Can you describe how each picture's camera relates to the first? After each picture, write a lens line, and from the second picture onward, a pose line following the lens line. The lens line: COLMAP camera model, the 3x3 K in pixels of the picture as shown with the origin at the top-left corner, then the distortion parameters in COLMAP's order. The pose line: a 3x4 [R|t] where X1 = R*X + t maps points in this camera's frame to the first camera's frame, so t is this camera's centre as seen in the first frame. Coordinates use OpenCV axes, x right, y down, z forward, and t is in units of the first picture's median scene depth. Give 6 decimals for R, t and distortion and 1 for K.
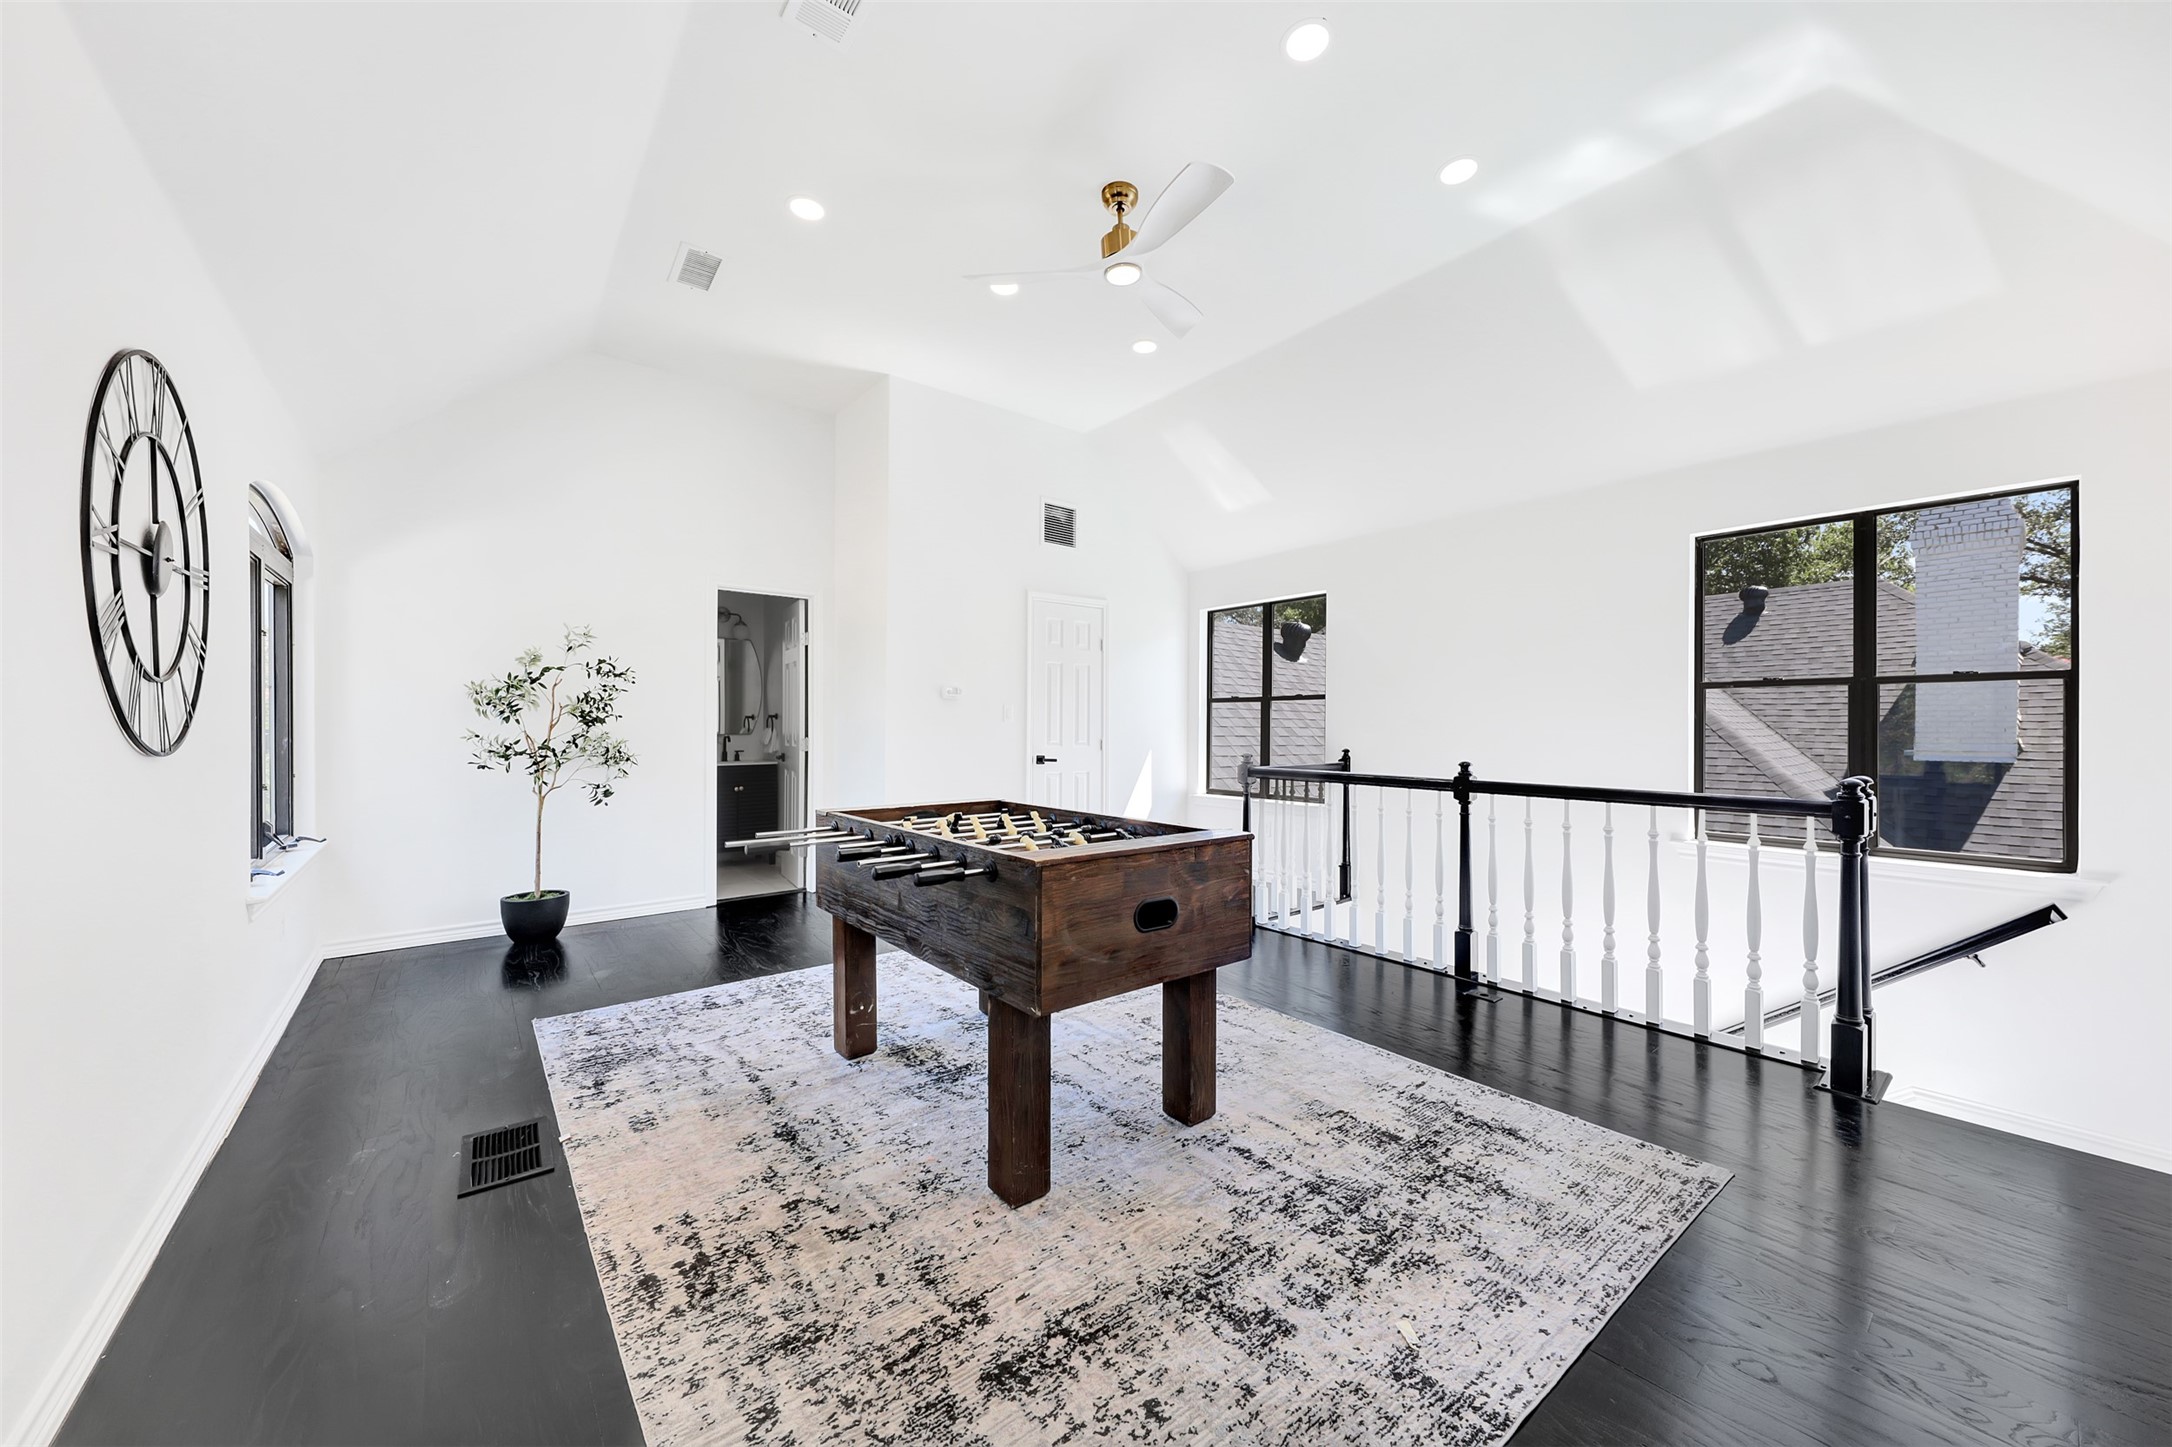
lens RADIAL K [[796.0, 0, 1088.1], [0, 796.0, 731.8], [0, 0, 1]] dist [0.005407, -0.000299]
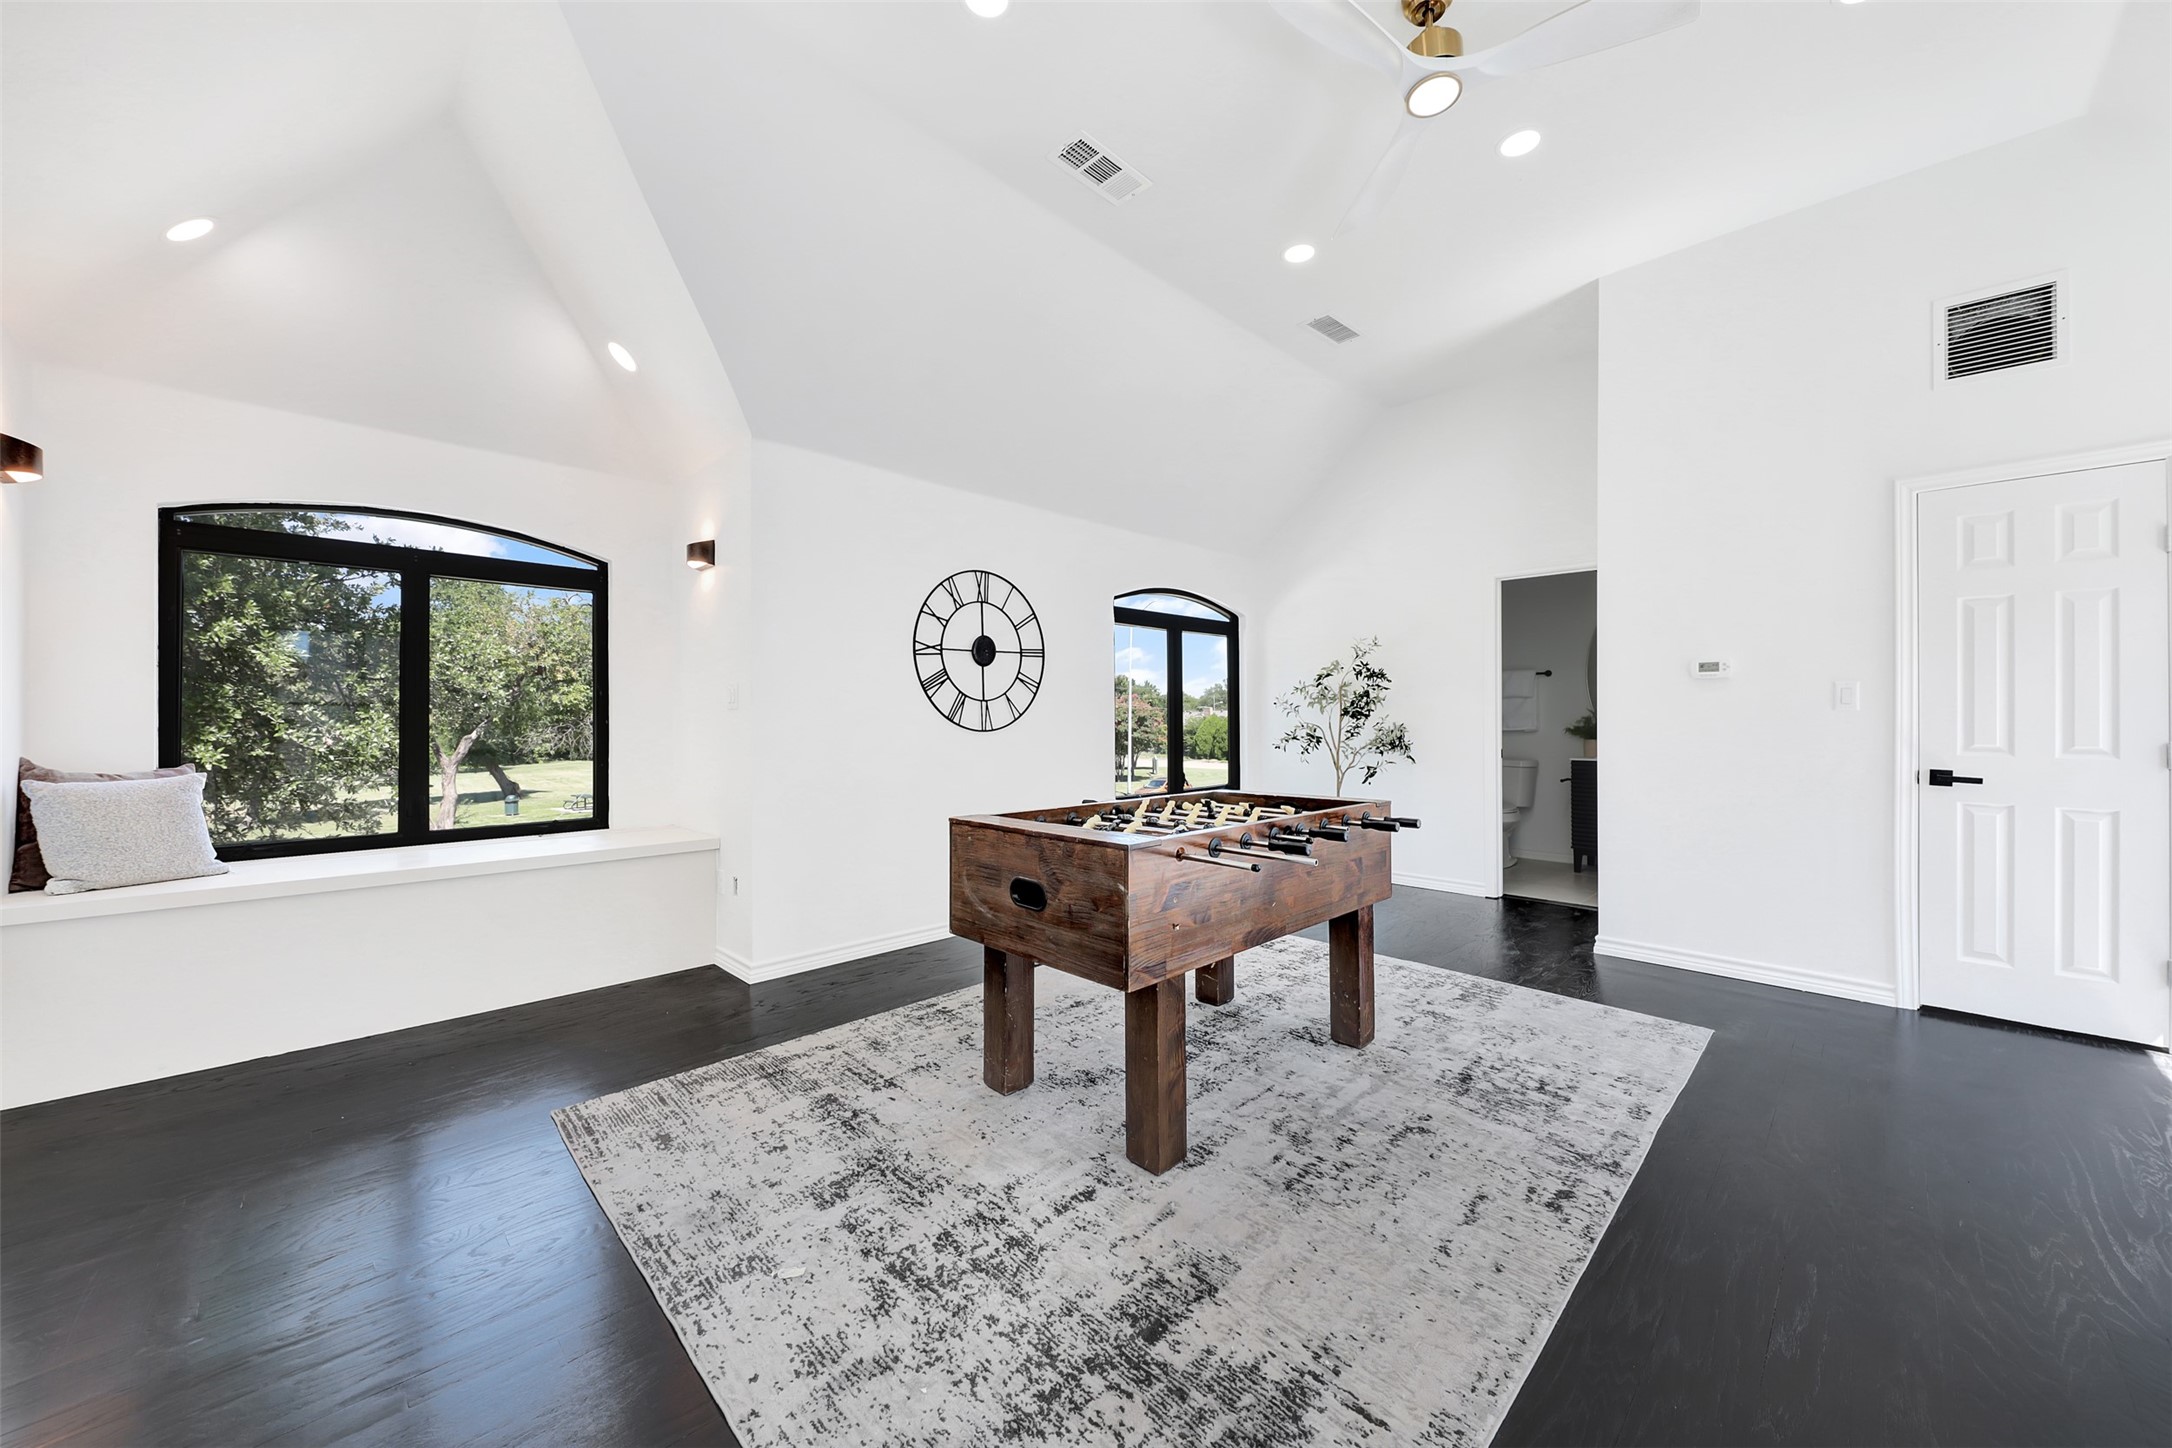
lens RADIAL K [[796.7, 0, 1105.2], [0, 796.7, 717.3], [0, 0, 1]] dist [0.009770, -0.000076]
pose [[0.106766, -0.003070, -0.994279, 1.319108], [-0.005536, 0.999978, -0.003682, -0.004962], [0.994269, 0.005897, 0.106746, 1.118739]]
